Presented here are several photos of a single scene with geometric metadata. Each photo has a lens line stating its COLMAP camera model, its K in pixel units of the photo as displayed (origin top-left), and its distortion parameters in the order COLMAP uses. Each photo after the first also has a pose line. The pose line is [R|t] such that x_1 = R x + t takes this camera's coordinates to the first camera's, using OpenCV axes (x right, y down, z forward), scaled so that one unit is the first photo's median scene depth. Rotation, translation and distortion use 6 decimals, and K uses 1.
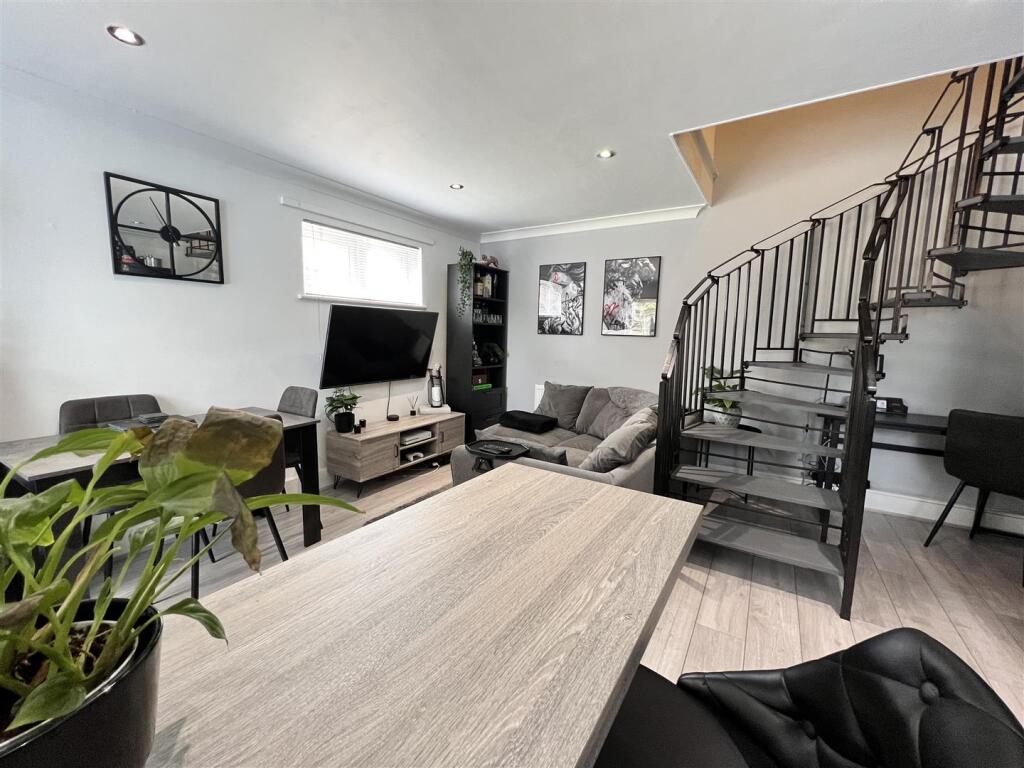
lens RADIAL K [[413.2, 0, 513.8], [0, 413.2, 382.5], [0, 0, 1]] dist [0.006651, 0.000274]
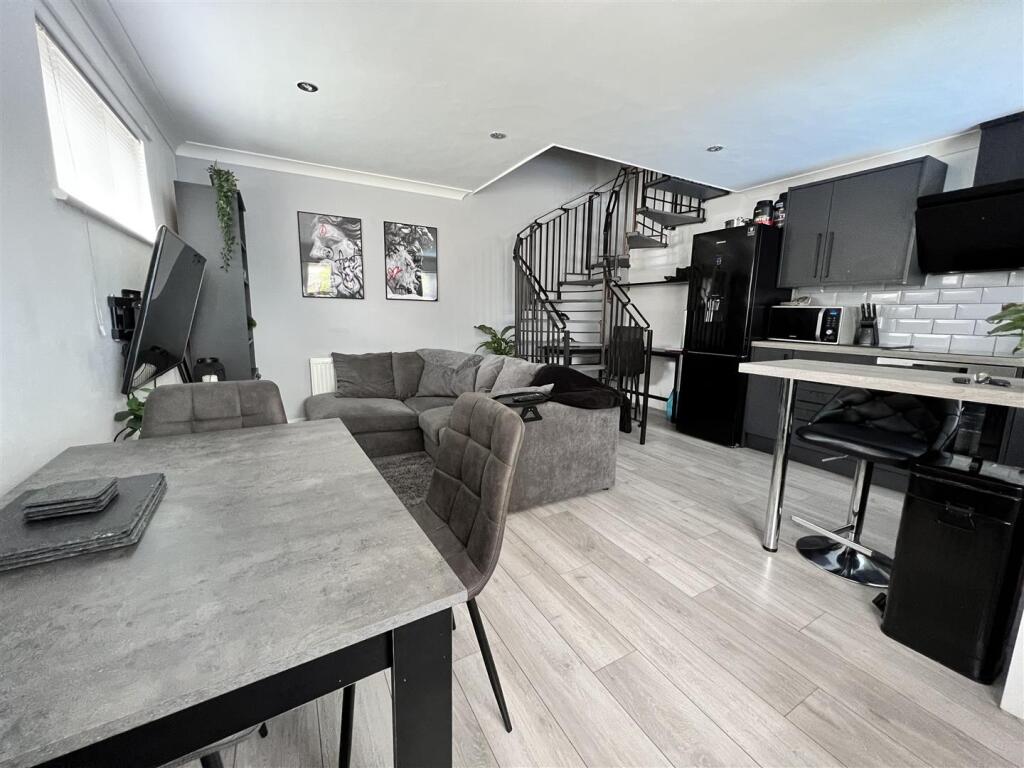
lens RADIAL K [[413.2, 0, 511.5], [0, 413.2, 382.0], [0, 0, 1]] dist [0.006651, 0.000274]
pose [[0.478302, -0.157159, 0.864019, -0.560361], [0.098862, 0.987239, 0.124844, -0.014336], [-0.872613, 0.025706, 0.487735, 0.282459]]
